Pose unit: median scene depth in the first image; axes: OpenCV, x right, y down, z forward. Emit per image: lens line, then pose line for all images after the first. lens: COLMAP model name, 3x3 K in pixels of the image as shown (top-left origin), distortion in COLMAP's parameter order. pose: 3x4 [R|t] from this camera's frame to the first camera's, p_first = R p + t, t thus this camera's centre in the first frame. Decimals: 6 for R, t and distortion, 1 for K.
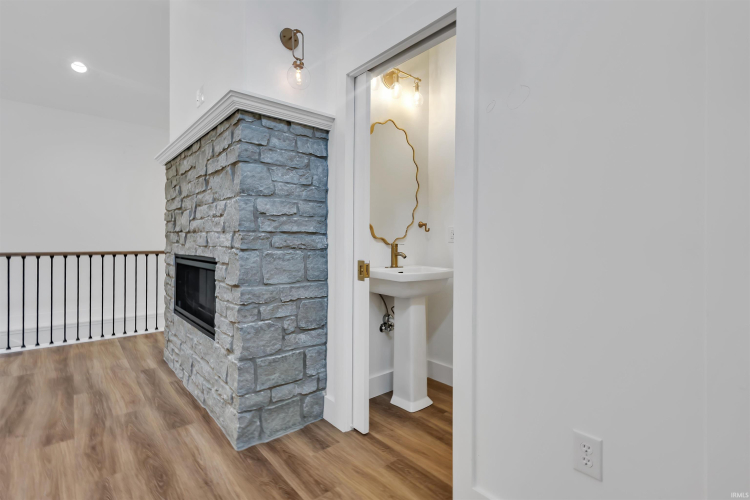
lens RADIAL K [[354.1, 0, 373.7], [0, 354.1, 245.9], [0, 0, 1]] dist [0.011496, -0.002312]
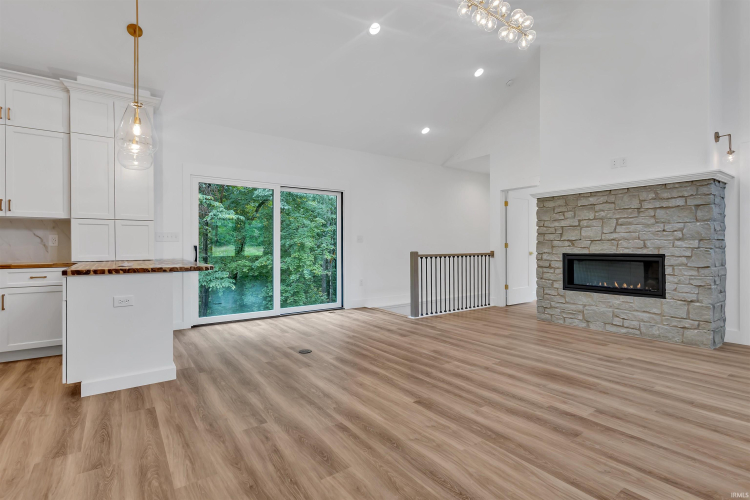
lens RADIAL K [[354.1, 0, 373.6], [0, 354.1, 248.0], [0, 0, 1]] dist [0.011496, -0.002312]
pose [[0.994031, -0.015238, -0.108029, -1.760005], [0.015971, 0.999855, 0.005924, -0.034405], [0.107923, -0.007614, 0.994130, -1.025813]]
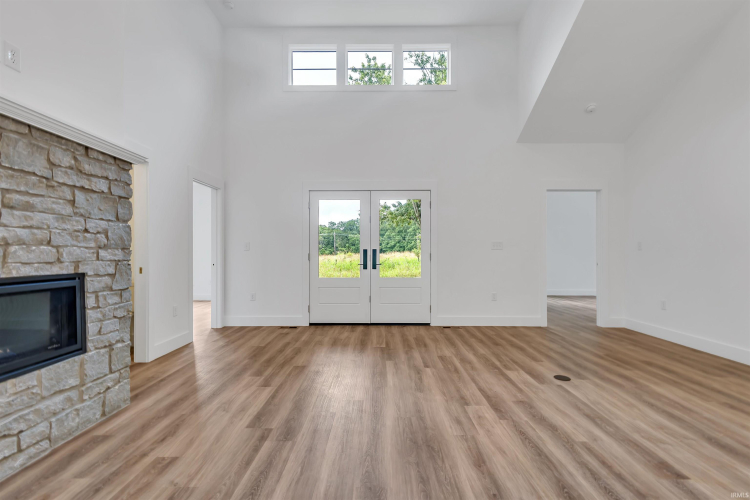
lens RADIAL K [[354.1, 0, 372.1], [0, 354.1, 256.5], [0, 0, 1]] dist [0.011496, -0.002312]
pose [[-0.744140, -0.014667, 0.667862, -1.761594], [-0.007590, 0.999880, 0.013502, -0.035007], [-0.667980, 0.004979, -0.744162, 1.211830]]
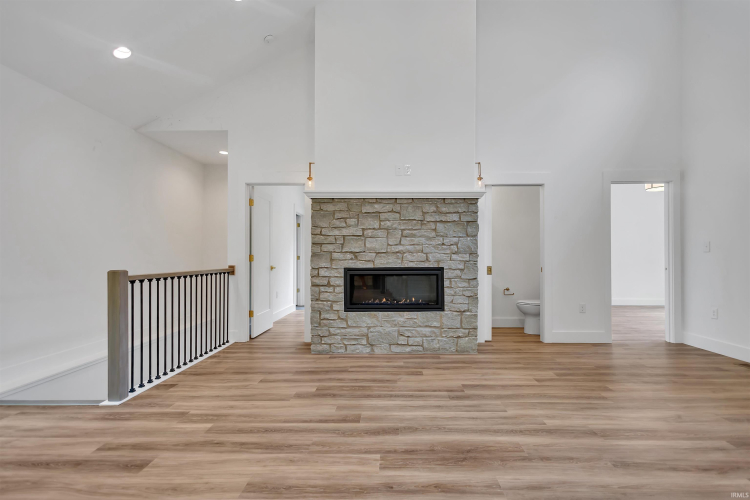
lens RADIAL K [[354.1, 0, 385.1], [0, 354.1, 254.5], [0, 0, 1]] dist [0.011496, -0.002312]
pose [[0.674660, -0.008397, 0.738081, -2.050615], [0.007822, 0.999960, 0.004227, -0.045235], [-0.738087, 0.002921, 0.674699, -0.049252]]
